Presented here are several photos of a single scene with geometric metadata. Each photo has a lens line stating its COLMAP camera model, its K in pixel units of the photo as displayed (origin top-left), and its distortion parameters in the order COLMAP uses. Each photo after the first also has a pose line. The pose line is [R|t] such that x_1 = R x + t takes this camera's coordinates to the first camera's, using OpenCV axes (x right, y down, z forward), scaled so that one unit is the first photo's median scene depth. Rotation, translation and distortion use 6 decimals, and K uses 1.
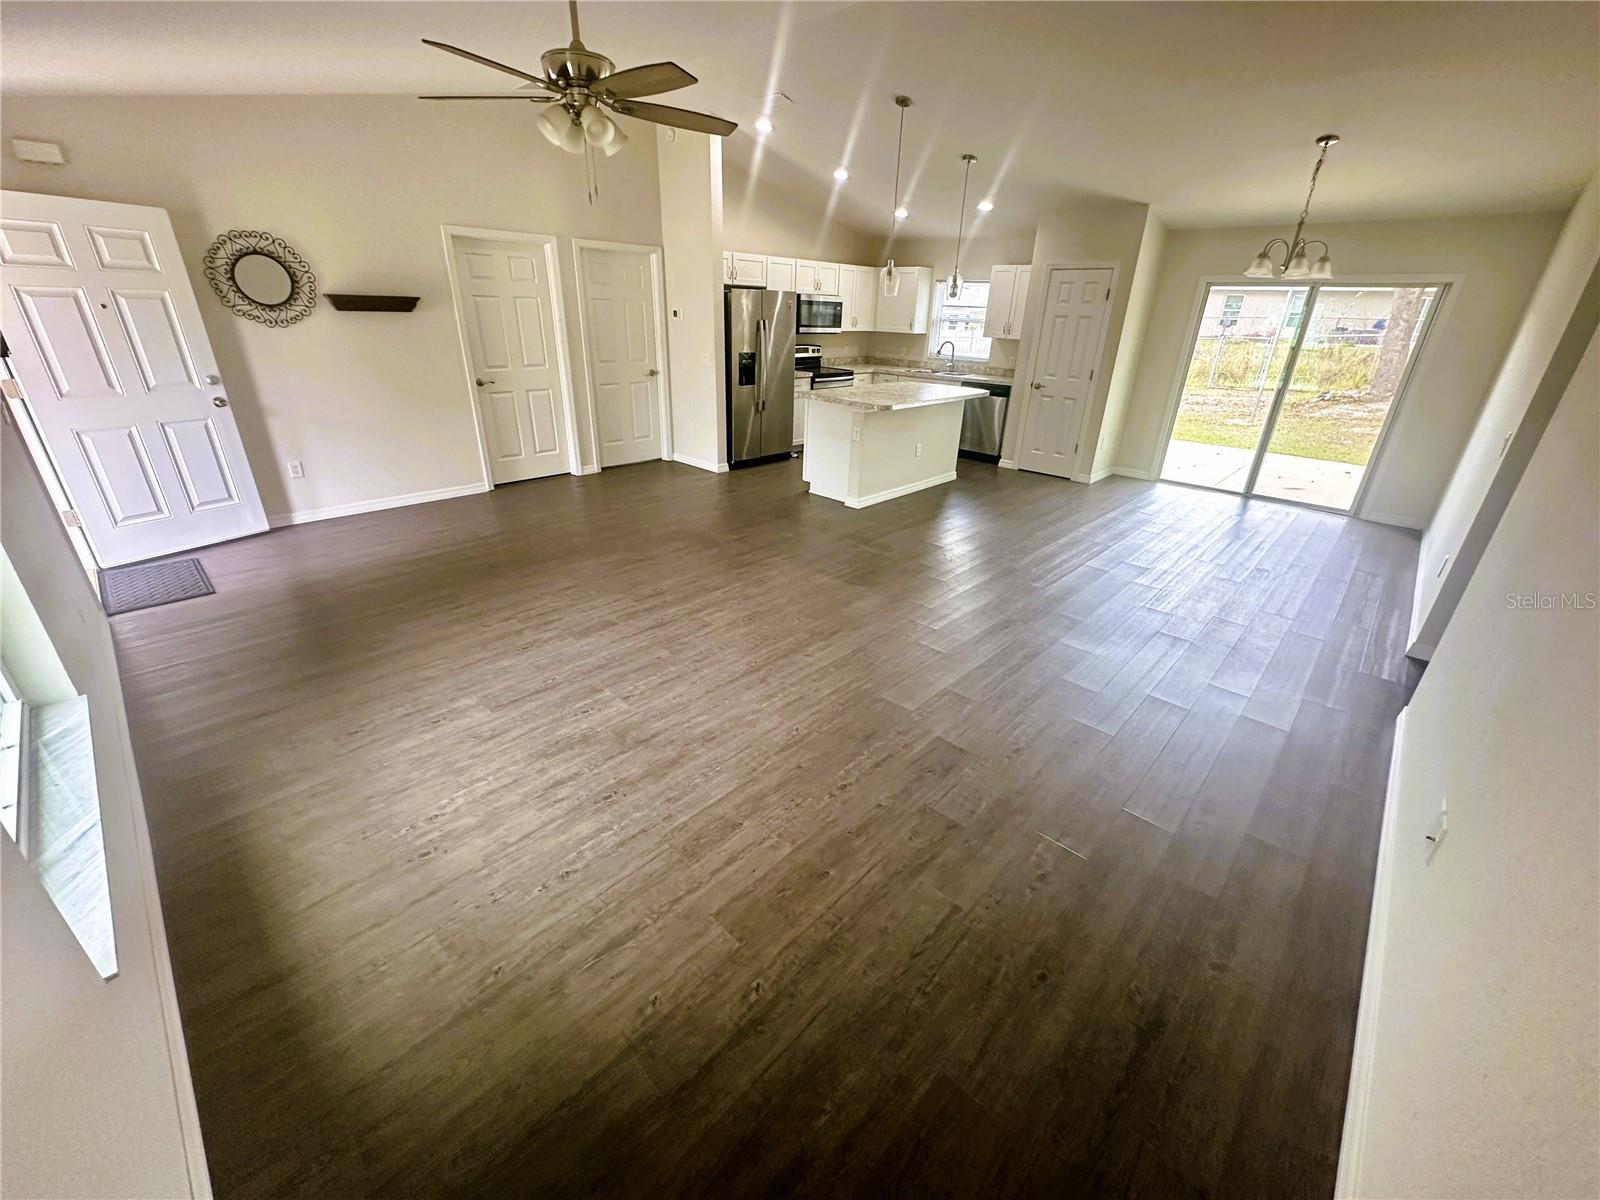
lens RADIAL K [[639.0, 0, 801.9], [0, 639.0, 598.3], [0, 0, 1]] dist [-0.004287, 0.000874]
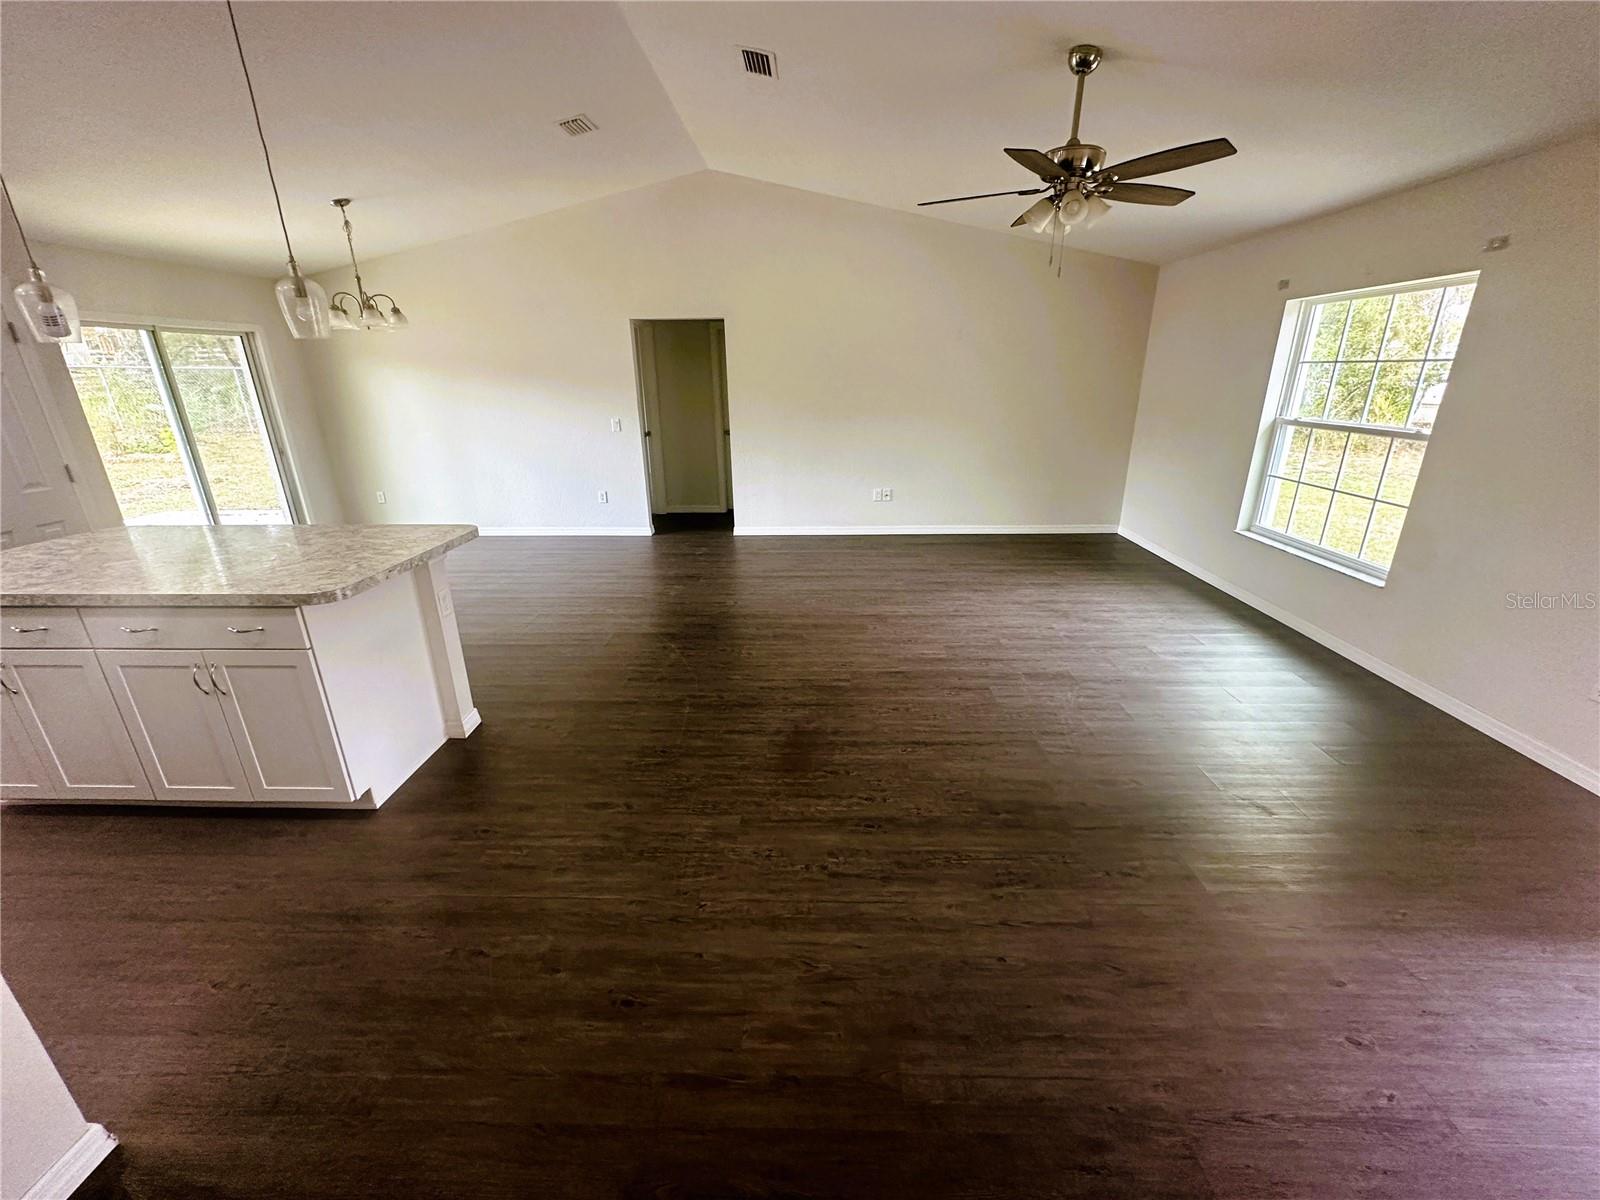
lens RADIAL K [[641.0, 0, 801.3], [0, 641.0, 597.9], [0, 0, 1]] dist [-0.003604, 0.000481]
pose [[-0.665402, -0.272031, 0.695154, -0.465552], [0.299638, 0.755591, 0.582495, -0.476823], [-0.683709, 0.595887, -0.421261, 1.024000]]
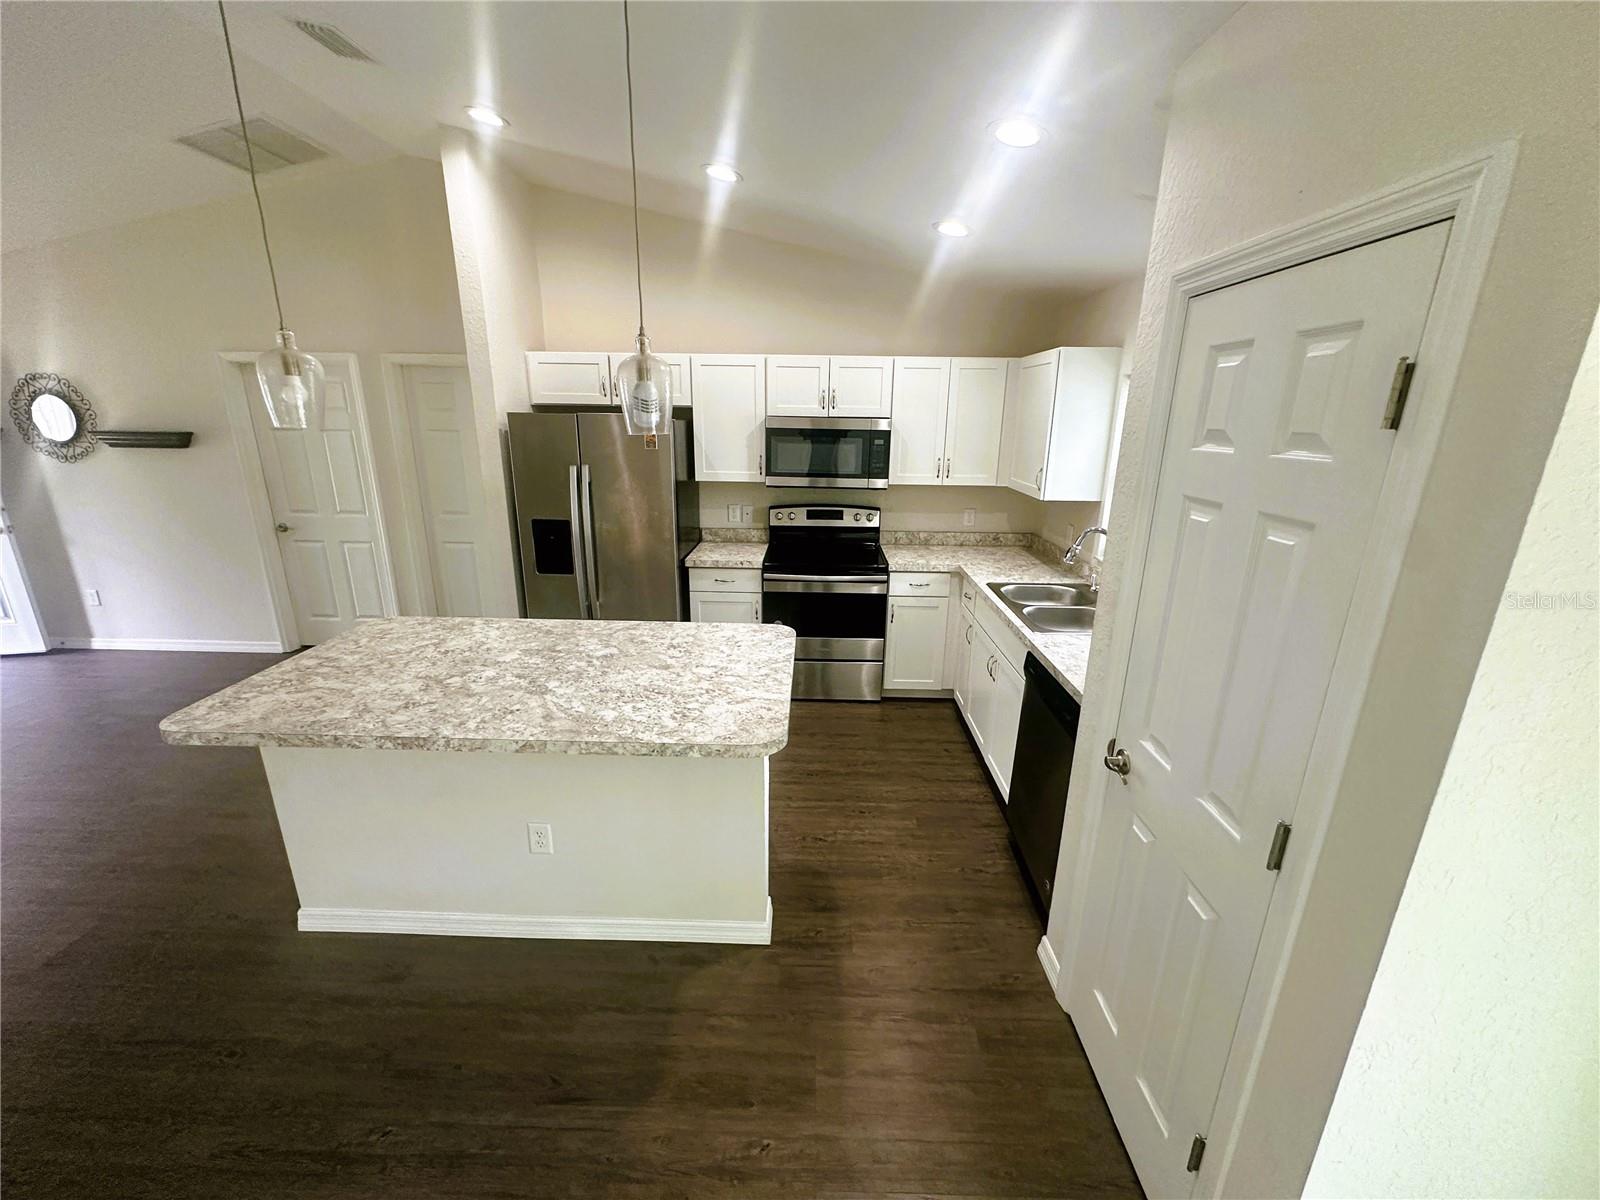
lens RADIAL K [[639.4, 0, 800.0], [0, 639.4, 600.0], [0, 0, 1]] dist [-0.000312, -0.000439]
pose [[0.667195, 0.190062, -0.720228, 0.568803], [-0.302386, 0.952754, -0.028696, -0.438617], [0.680745, 0.236932, 0.693144, 0.927451]]
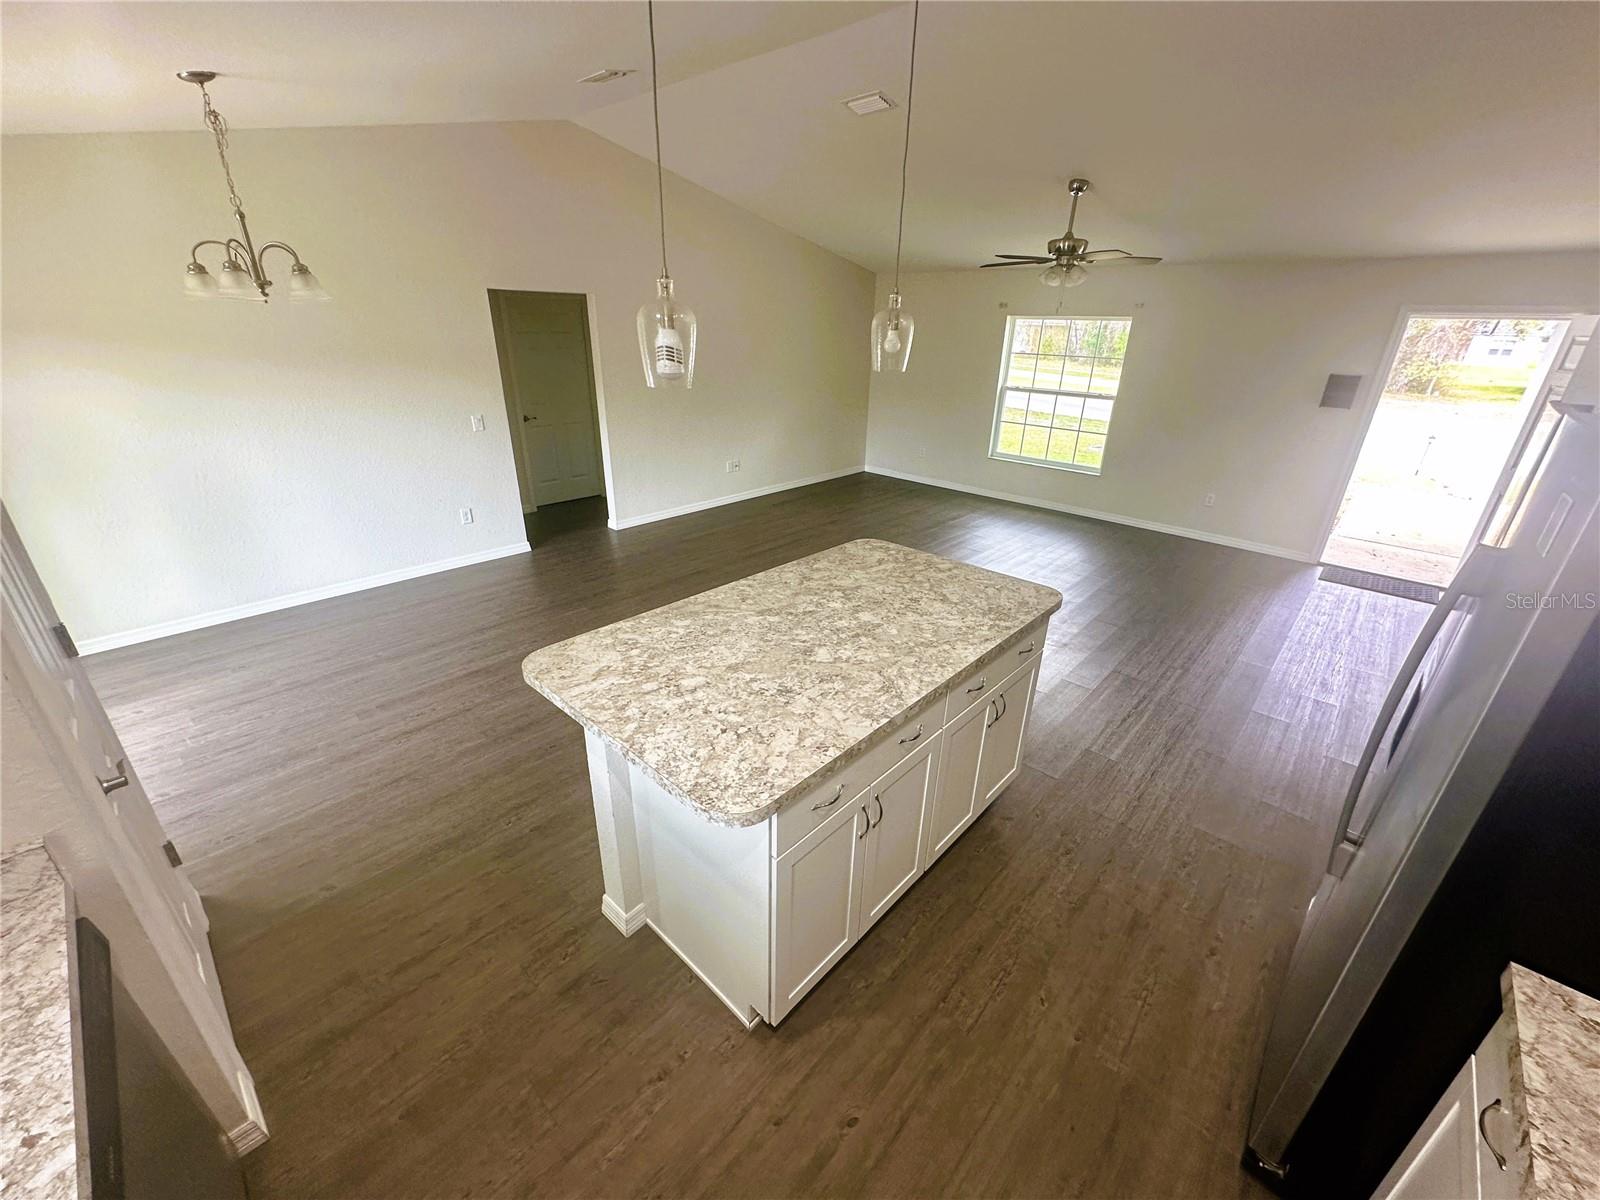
lens RADIAL K [[639.4, 0, 800.0], [0, 639.4, 600.0], [0, 0, 1]] dist [-0.000312, -0.000439]
pose [[-0.998607, -0.045185, -0.027258, 0.196603], [-0.050463, 0.666609, 0.743697, -0.674778], [-0.015434, 0.744036, -0.667961, 1.373400]]
